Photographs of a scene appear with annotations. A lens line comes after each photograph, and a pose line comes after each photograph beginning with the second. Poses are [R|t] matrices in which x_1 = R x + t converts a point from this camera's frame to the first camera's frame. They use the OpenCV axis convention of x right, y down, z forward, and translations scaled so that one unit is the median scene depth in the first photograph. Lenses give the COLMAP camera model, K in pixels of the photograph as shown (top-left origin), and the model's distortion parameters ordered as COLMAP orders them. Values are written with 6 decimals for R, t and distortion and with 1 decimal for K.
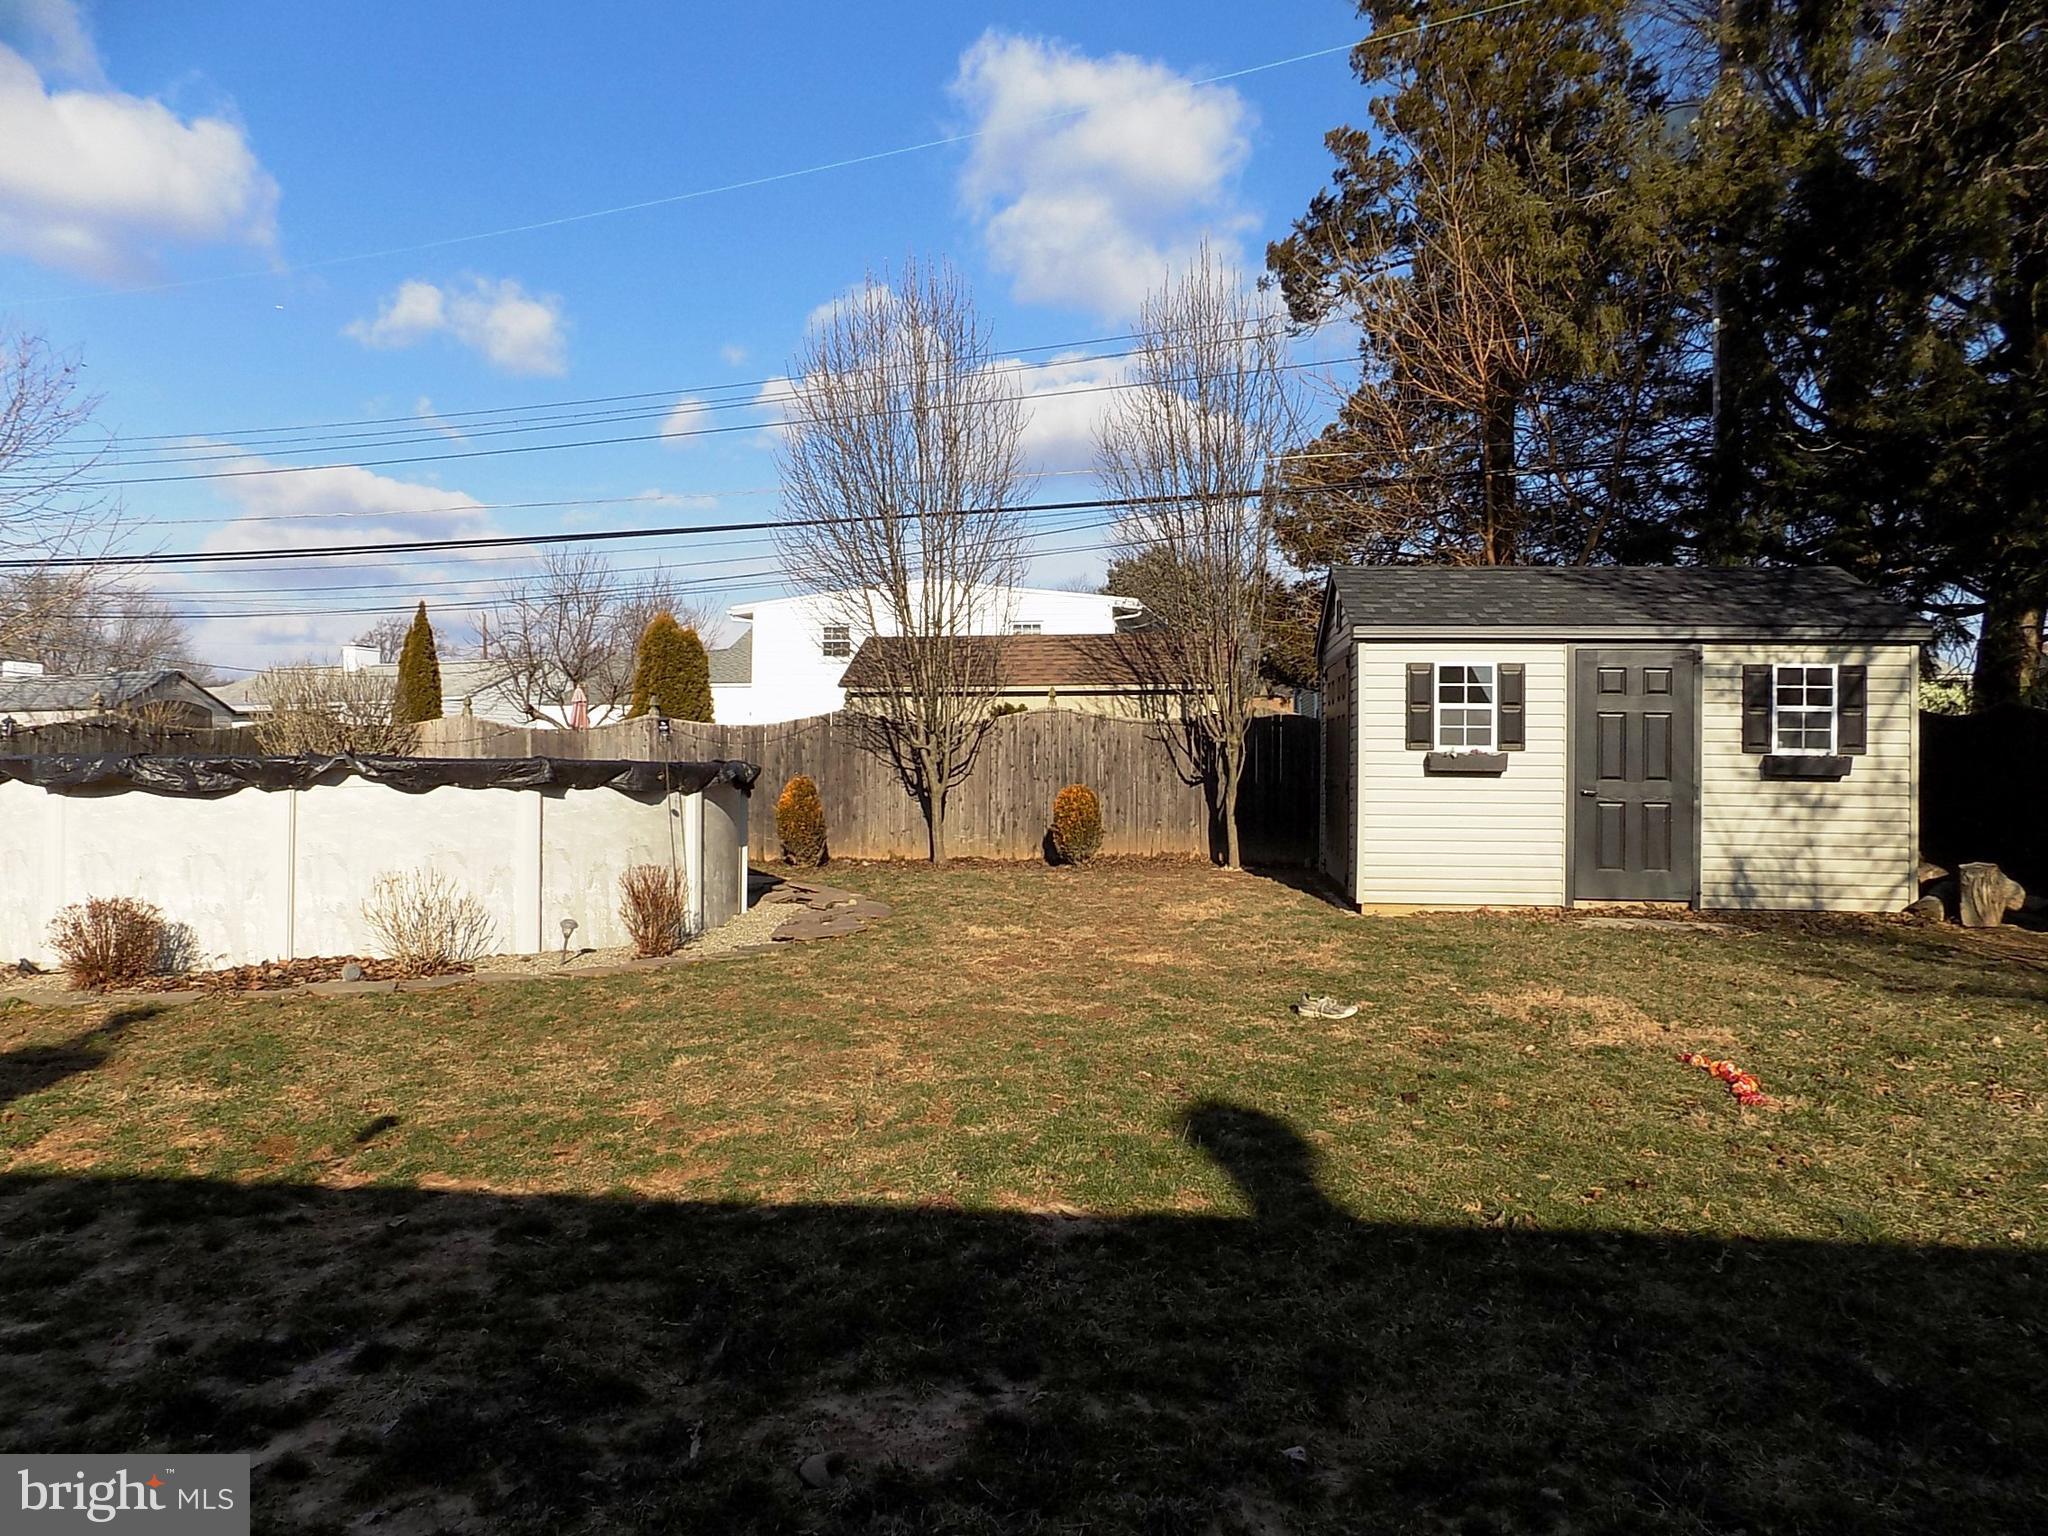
lens RADIAL K [[1379.2, 0, 1024.4], [0, 1379.2, 736.9], [0, 0, 1]] dist [0.003570, 0.004993]
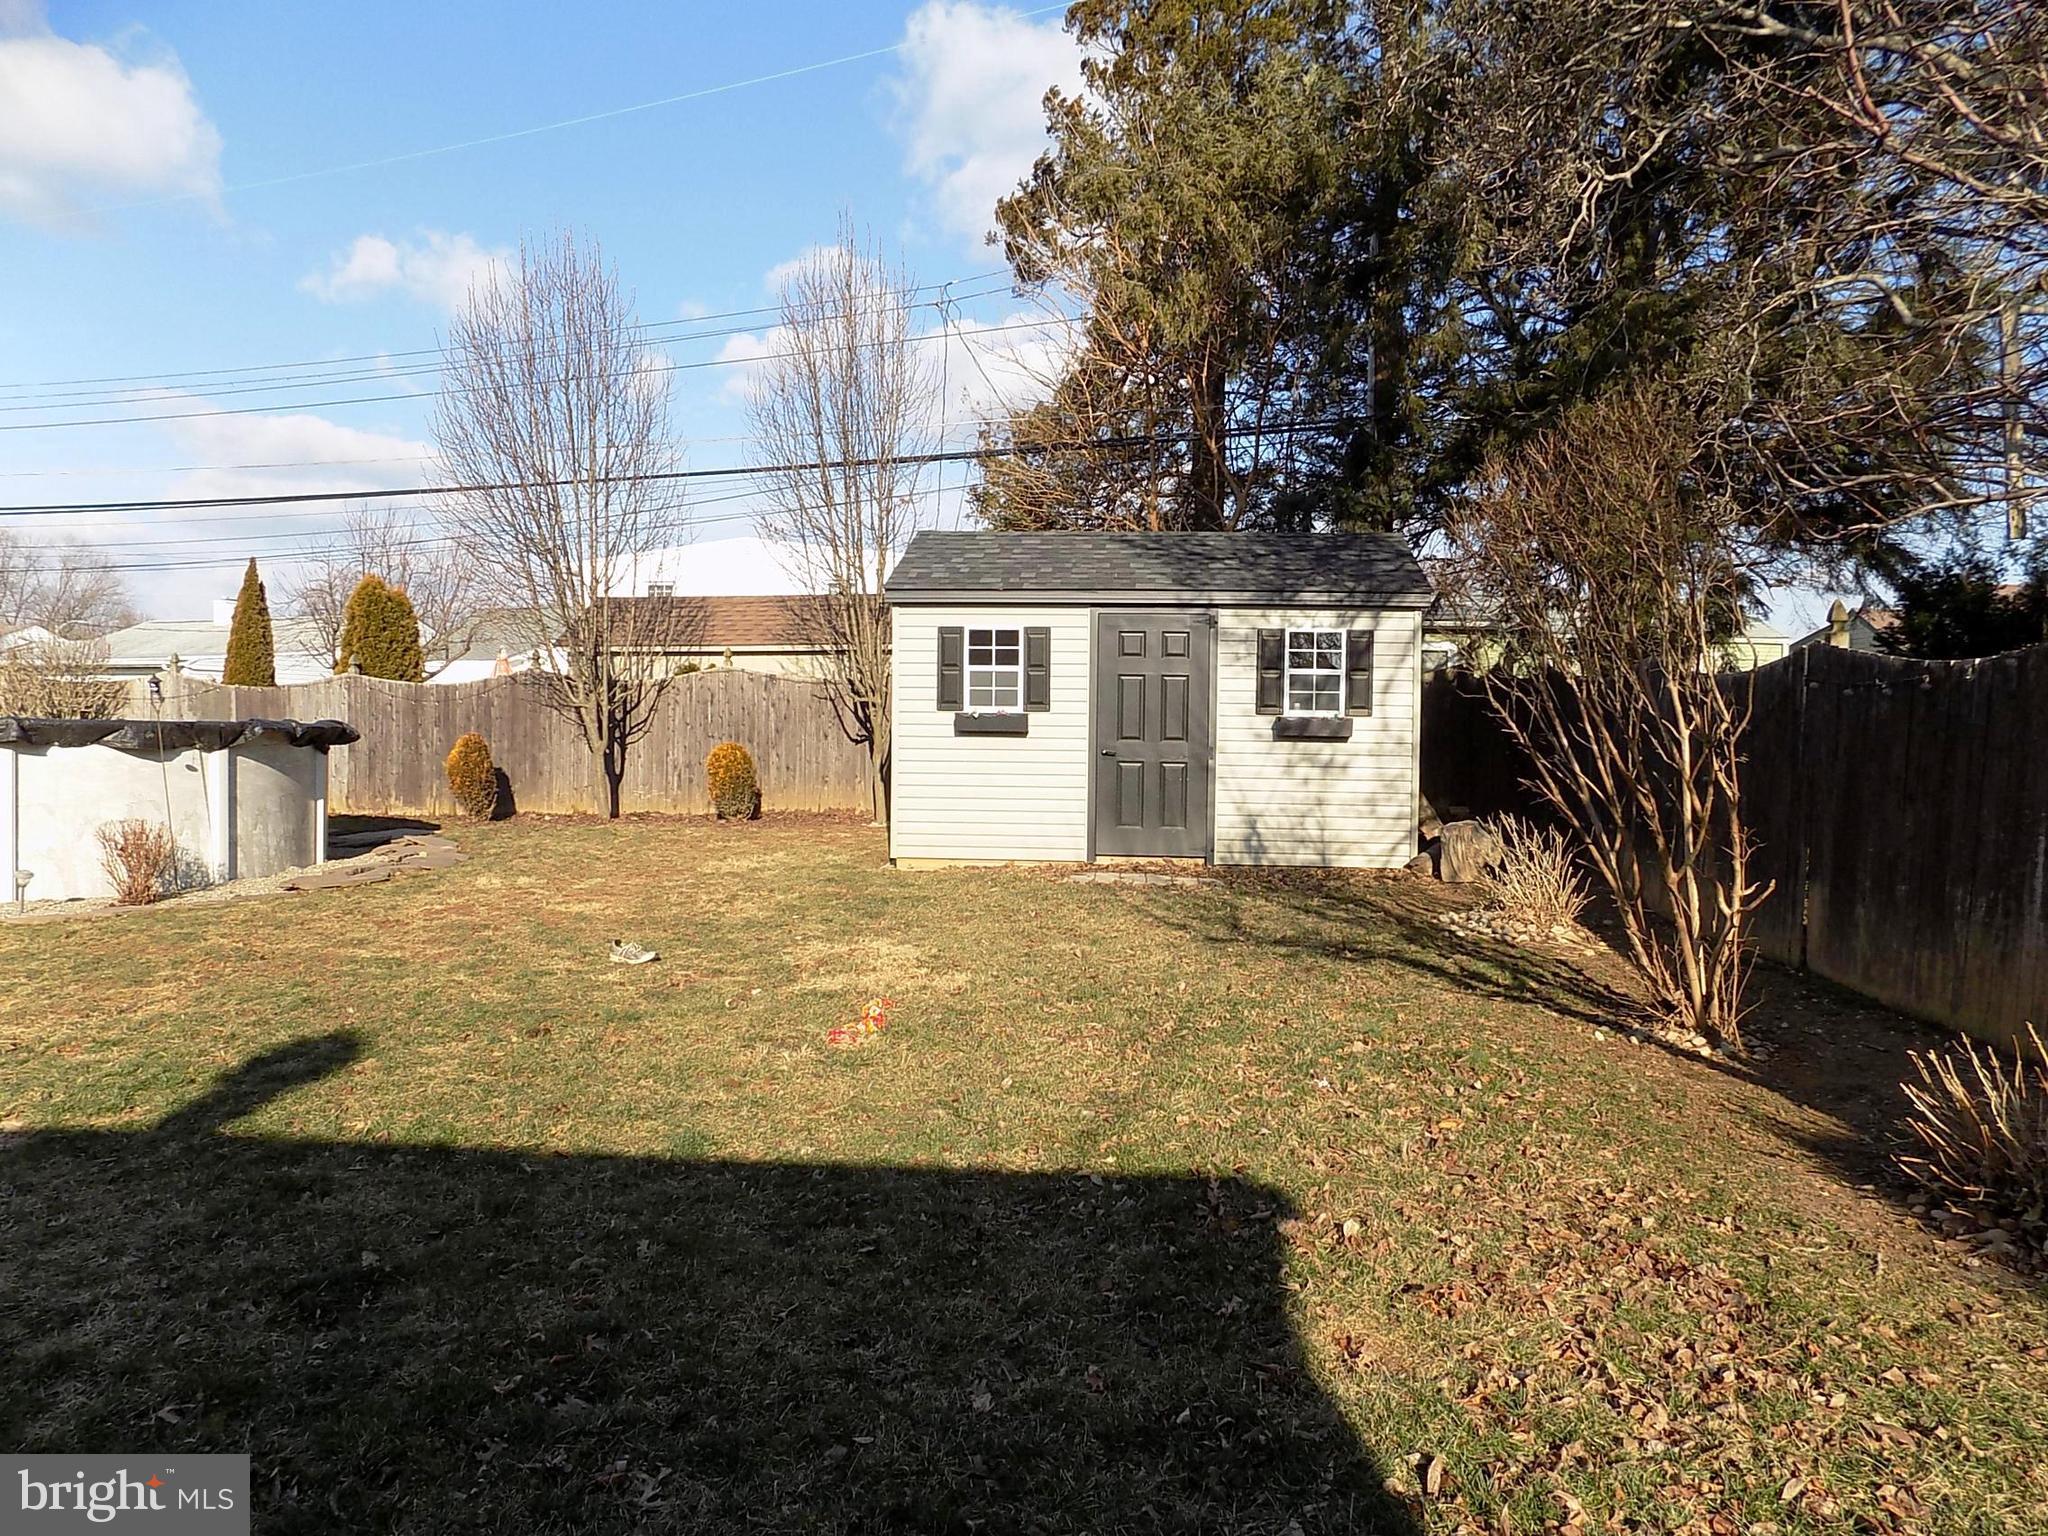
lens RADIAL K [[1386.9, 0, 1040.0], [0, 1386.9, 757.2], [0, 0, 1]] dist [-0.033835, 0.046162]
pose [[0.999917, 0.003282, -0.012438, 0.369095], [-0.002690, 0.998874, 0.047364, -0.005118], [0.012579, -0.047327, 0.998800, -0.039128]]
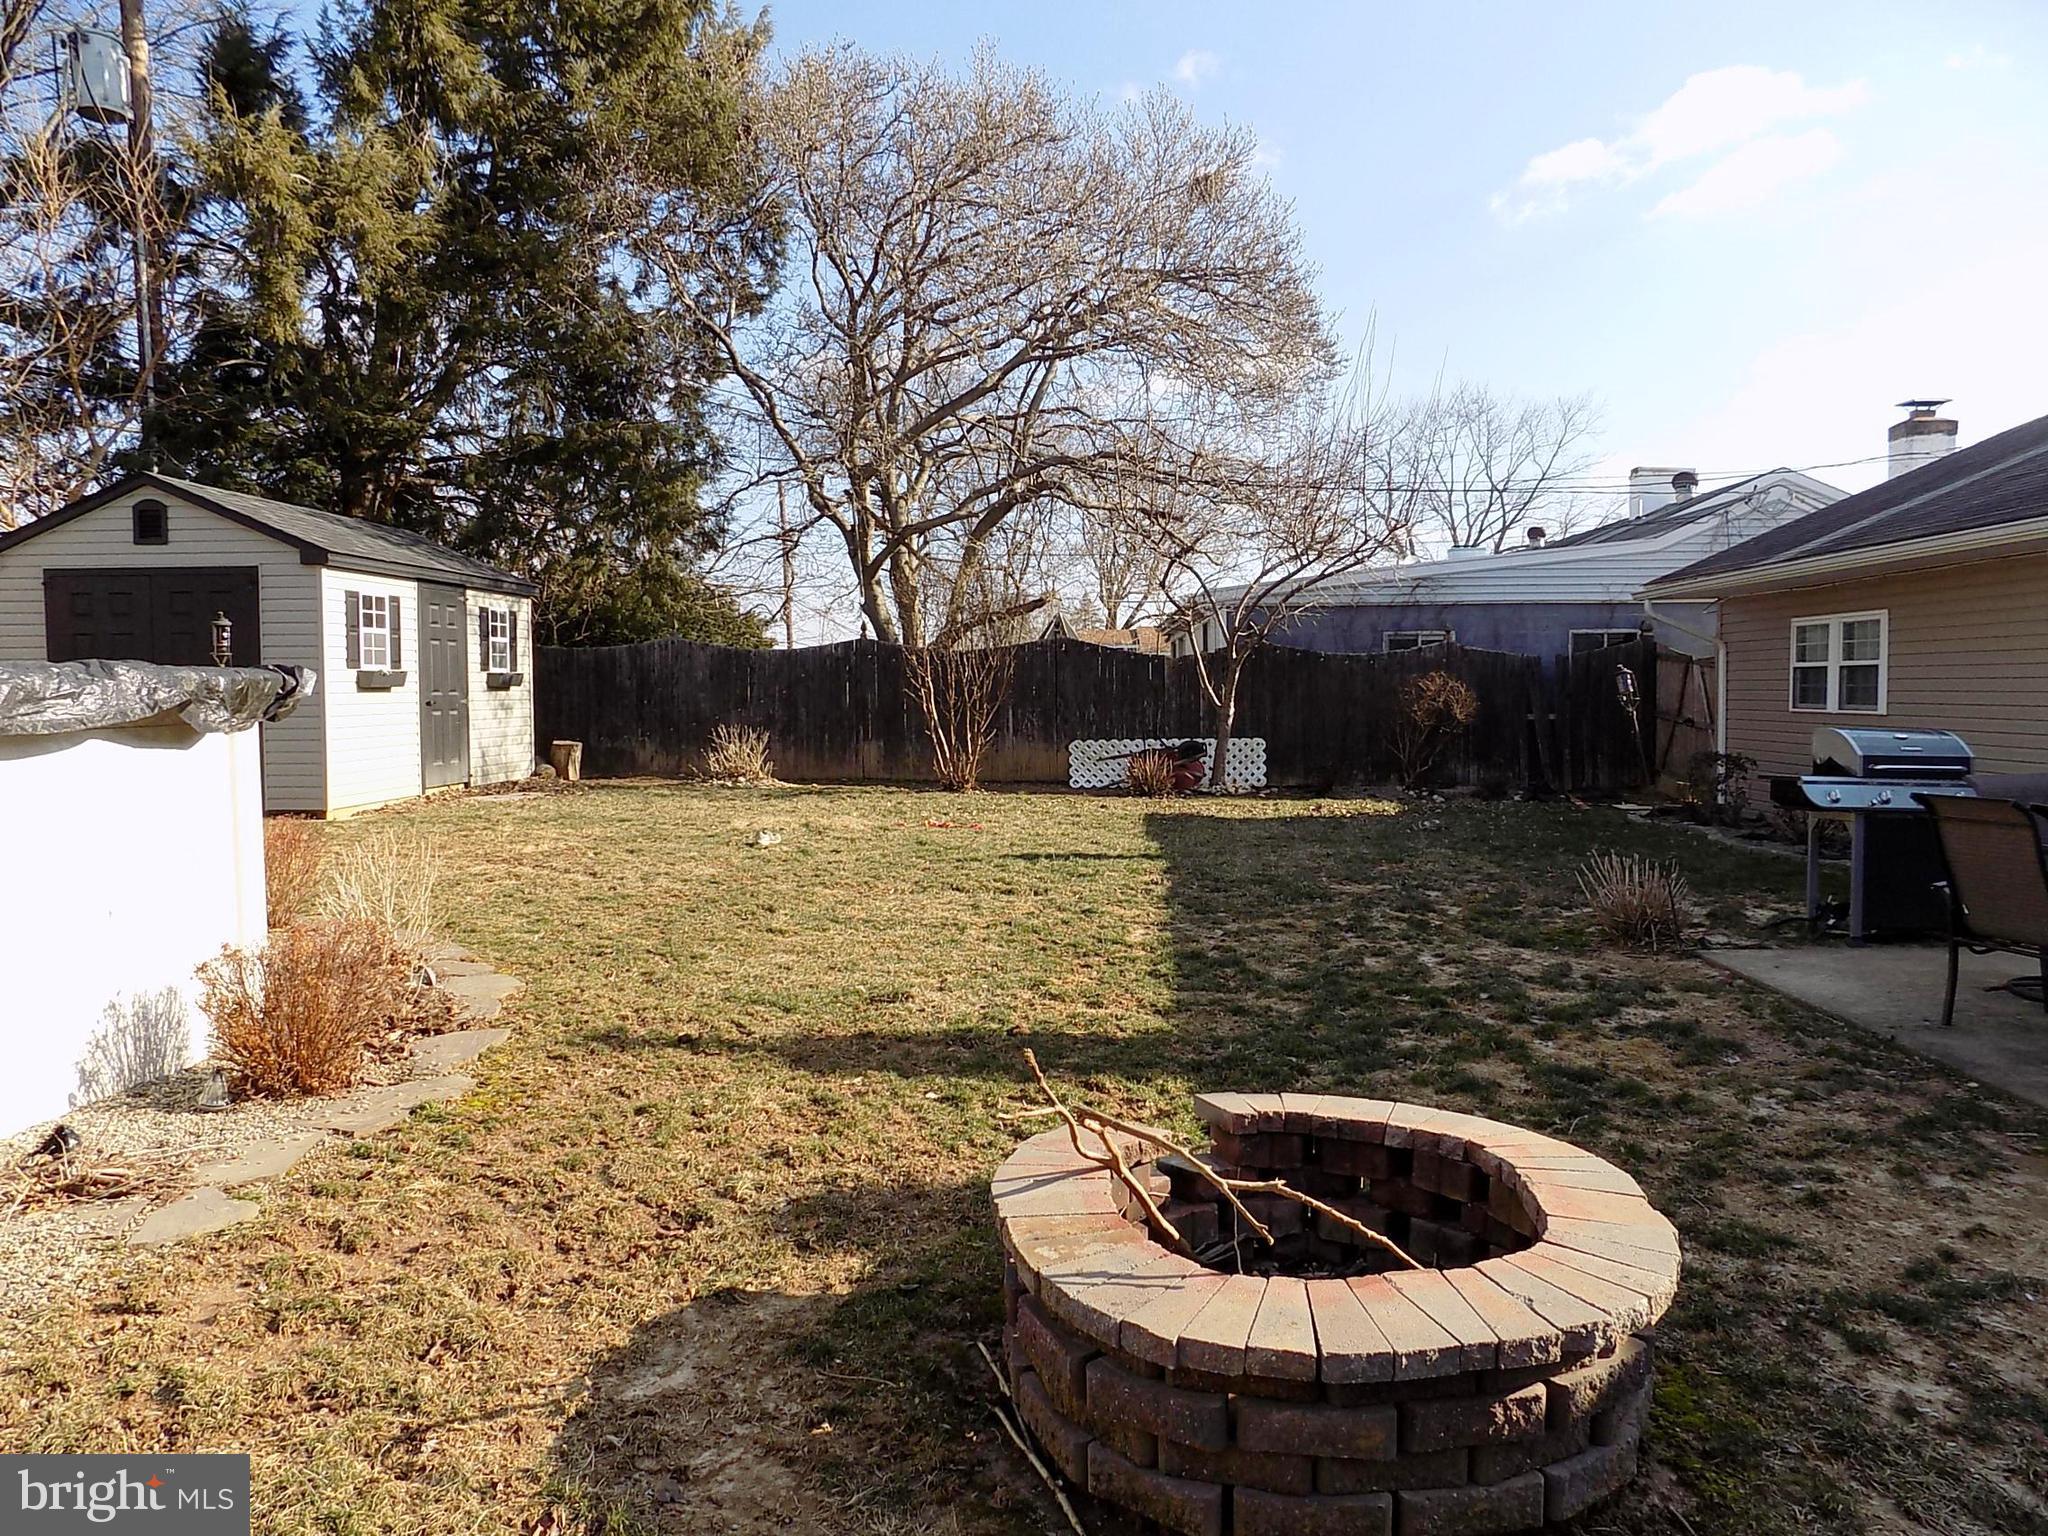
lens RADIAL K [[1388.4, 0, 1024.0], [0, 1388.4, 768.0], [0, 0, 1]] dist [-0.099001, 0.110526]
pose [[0.011737, -0.068082, 0.997611, -0.825414], [-0.014915, 0.997557, 0.068254, 0.006398], [-0.999820, -0.015680, 0.010693, 0.444403]]
